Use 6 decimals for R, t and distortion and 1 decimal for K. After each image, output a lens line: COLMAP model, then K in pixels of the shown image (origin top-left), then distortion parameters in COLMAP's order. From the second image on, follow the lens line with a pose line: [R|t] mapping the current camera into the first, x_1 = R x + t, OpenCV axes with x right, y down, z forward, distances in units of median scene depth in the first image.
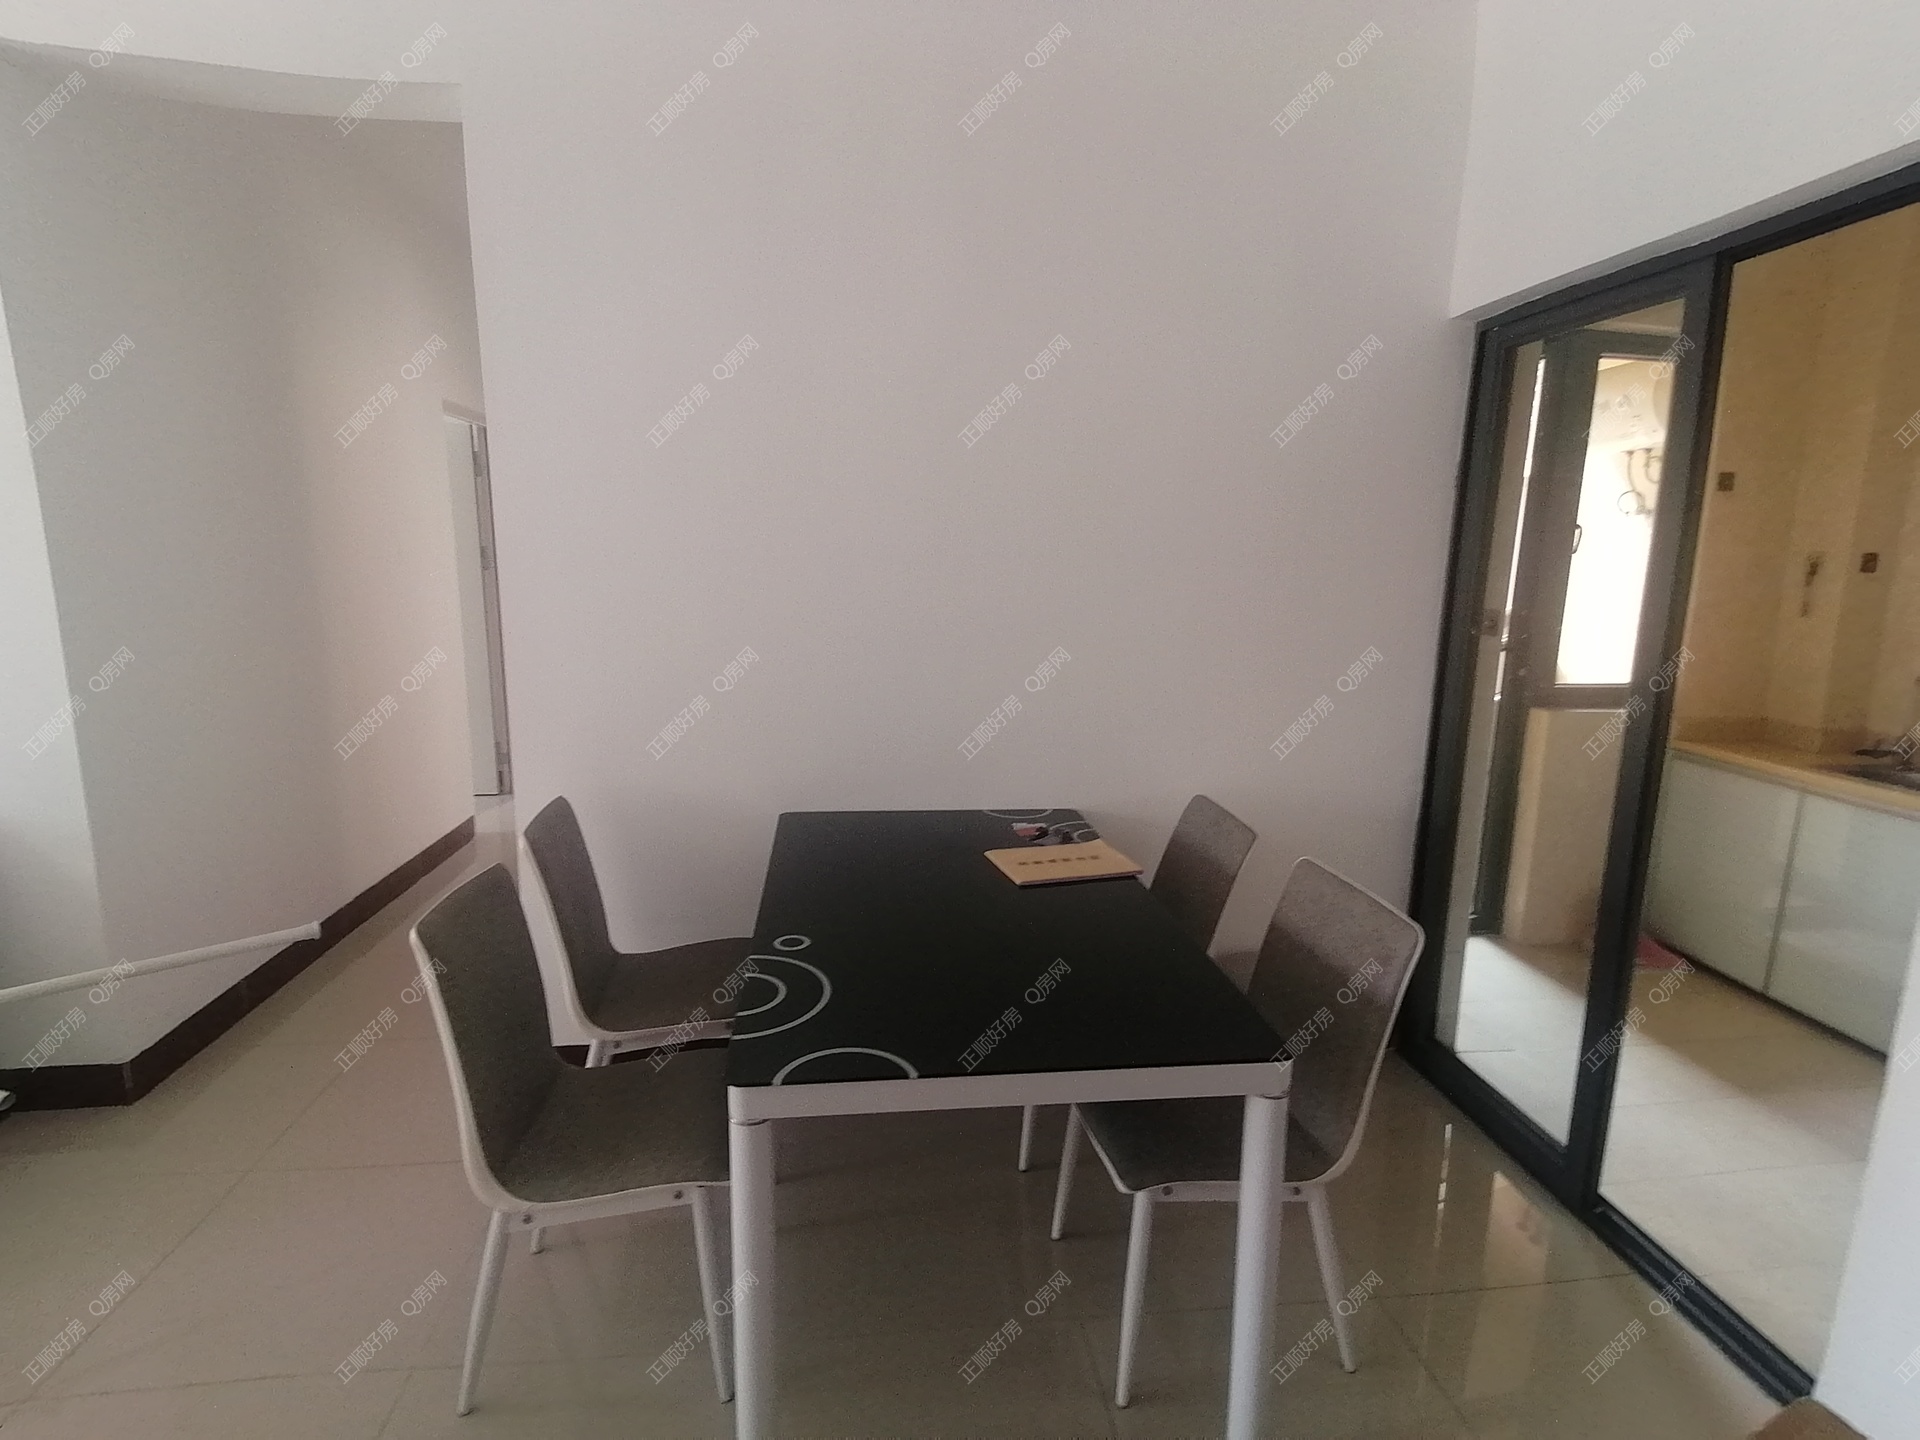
lens RADIAL K [[943.3, 0, 971.8], [0, 943.3, 718.8], [0, 0, 1]] dist [-0.033315, -0.001173]
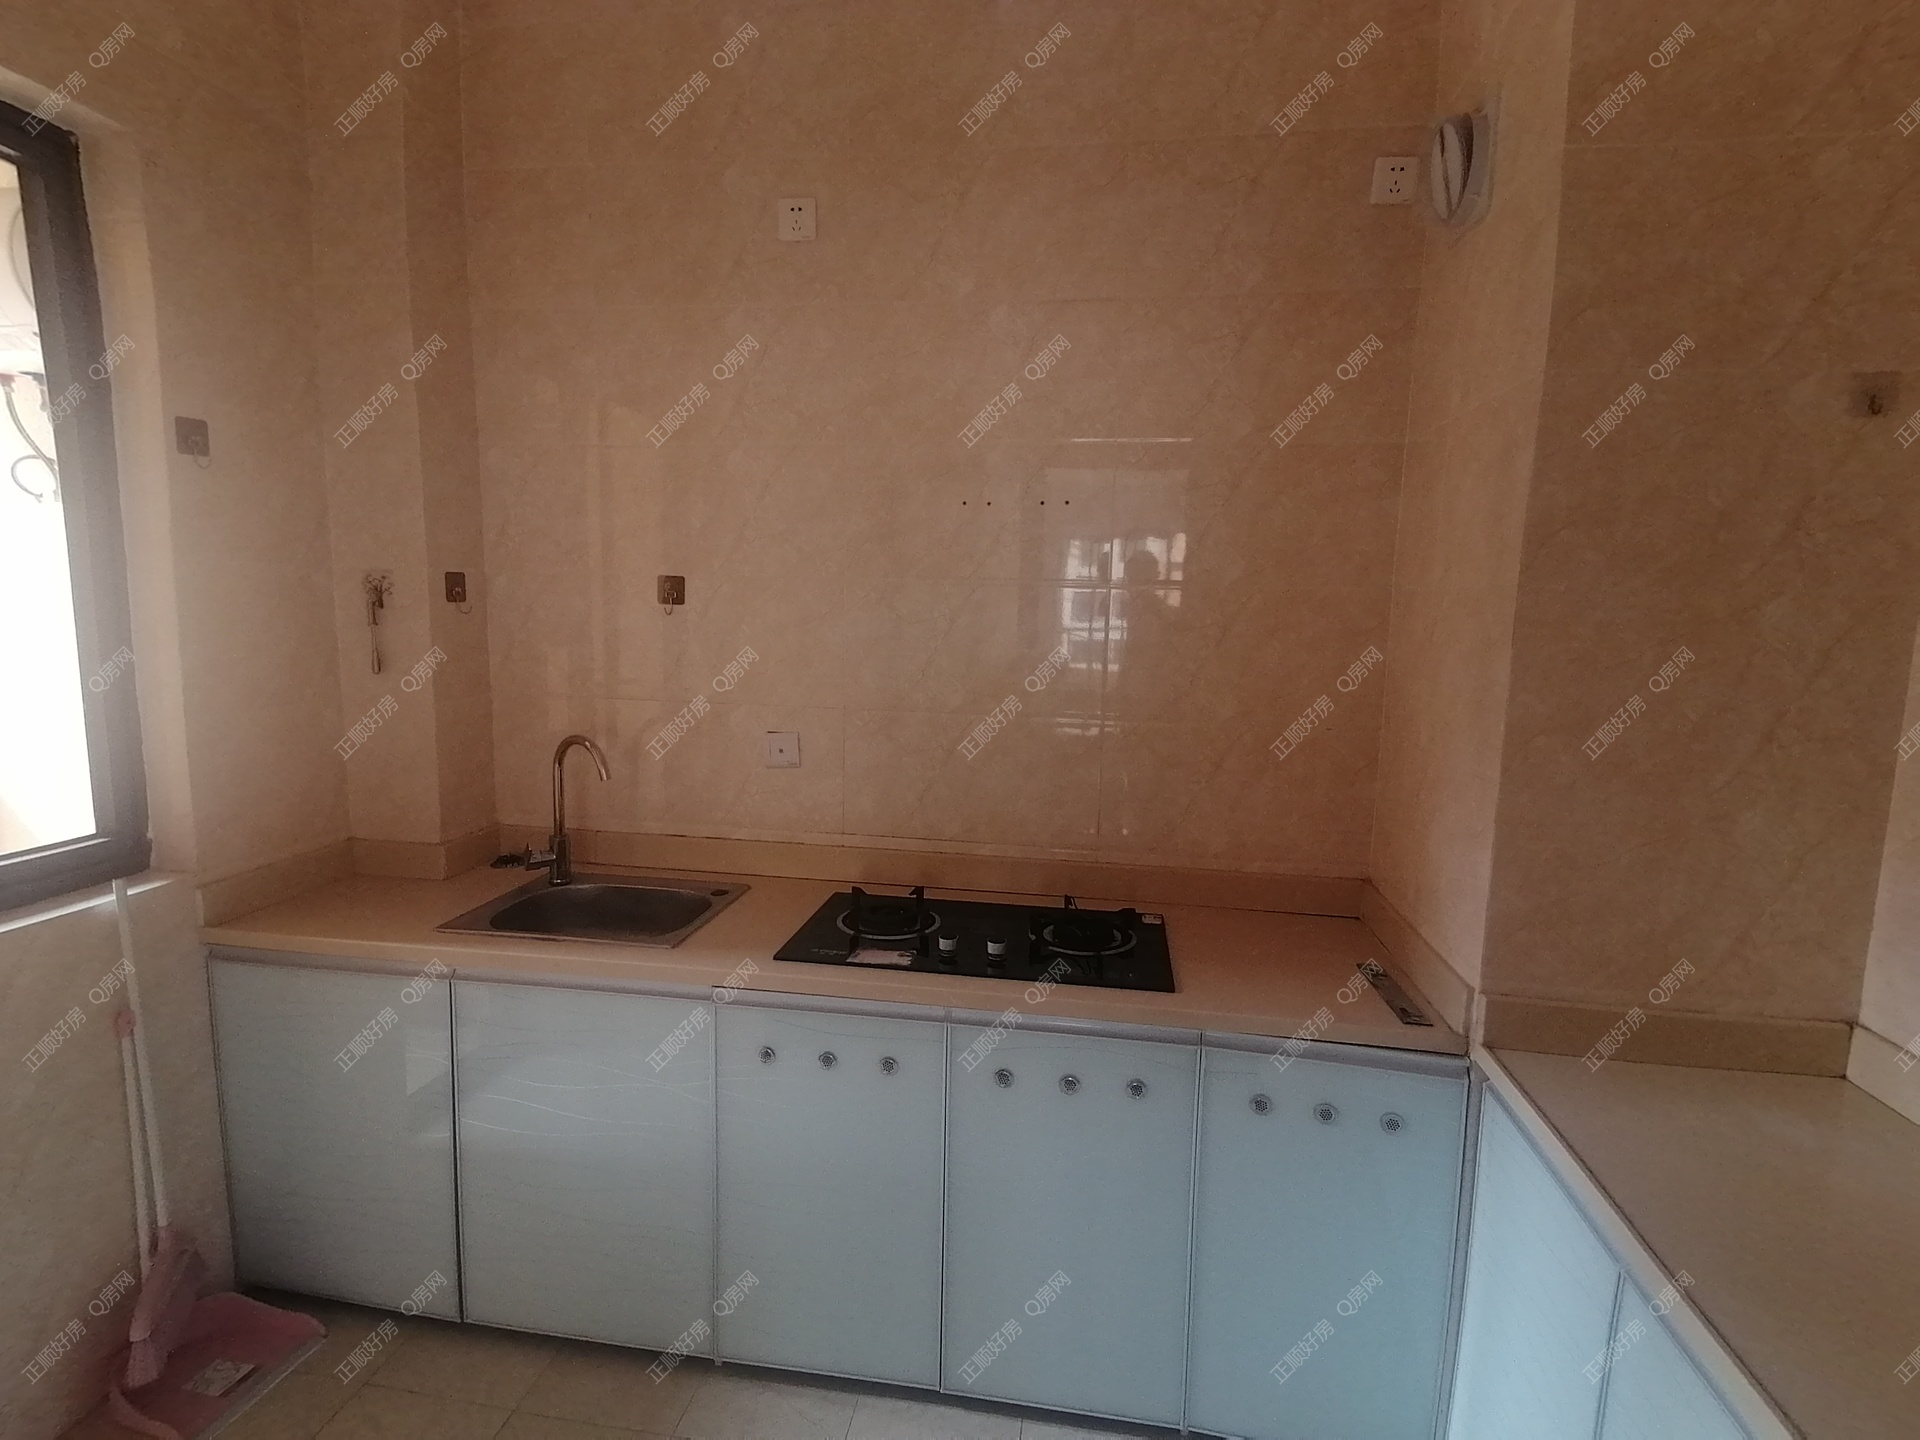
lens RADIAL K [[943.3, 0, 962.2], [0, 943.3, 711.2], [0, 0, 1]] dist [-0.033315, -0.001173]
pose [[0.301214, -0.129011, 0.944789, 0.433402], [0.165006, 0.982910, 0.081610, -0.074042], [-0.939172, 0.131314, 0.317354, 0.438641]]
